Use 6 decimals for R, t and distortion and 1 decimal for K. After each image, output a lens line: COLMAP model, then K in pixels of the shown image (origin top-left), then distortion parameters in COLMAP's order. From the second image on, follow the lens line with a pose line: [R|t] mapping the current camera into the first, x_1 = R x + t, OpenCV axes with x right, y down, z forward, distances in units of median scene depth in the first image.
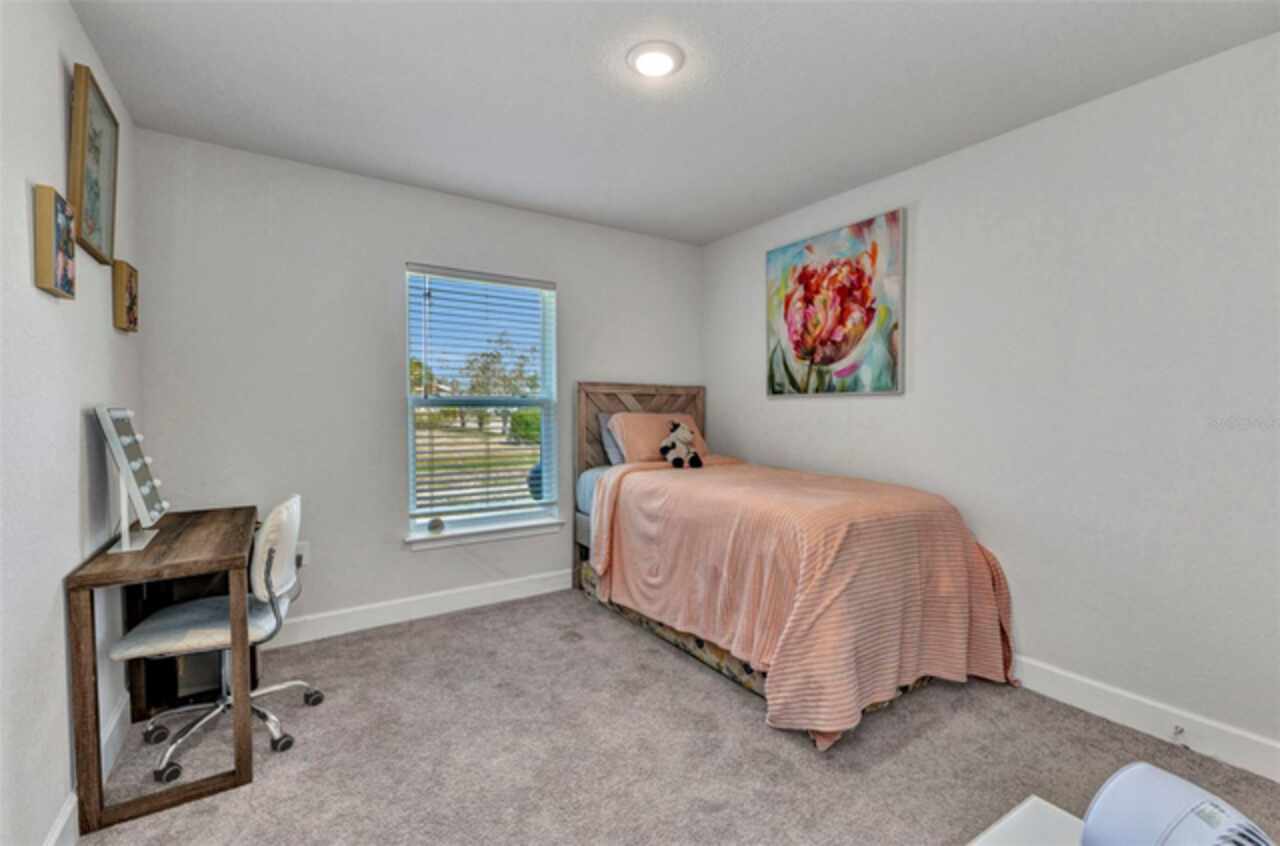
lens RADIAL K [[554.8, 0, 665.2], [0, 554.8, 423.2], [0, 0, 1]] dist [0.002381, 0.000157]
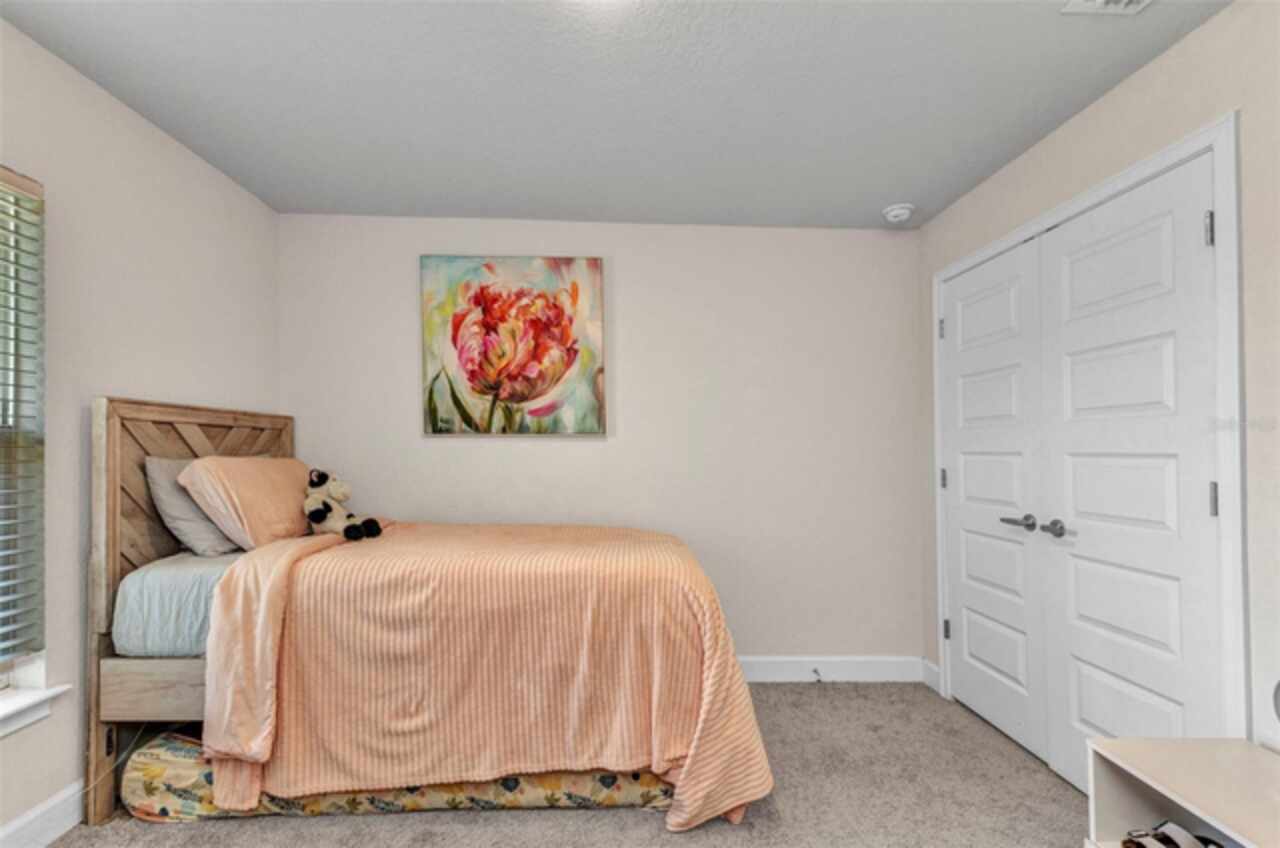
lens RADIAL K [[539.2, 0, 636.4], [0, 539.2, 442.6], [0, 0, 1]] dist [0.008856, -0.000087]
pose [[0.547423, 0.016443, 0.836695, -0.341841], [0.015120, 0.999449, -0.029534, -0.011566], [-0.836720, 0.028819, 0.546873, 0.373912]]
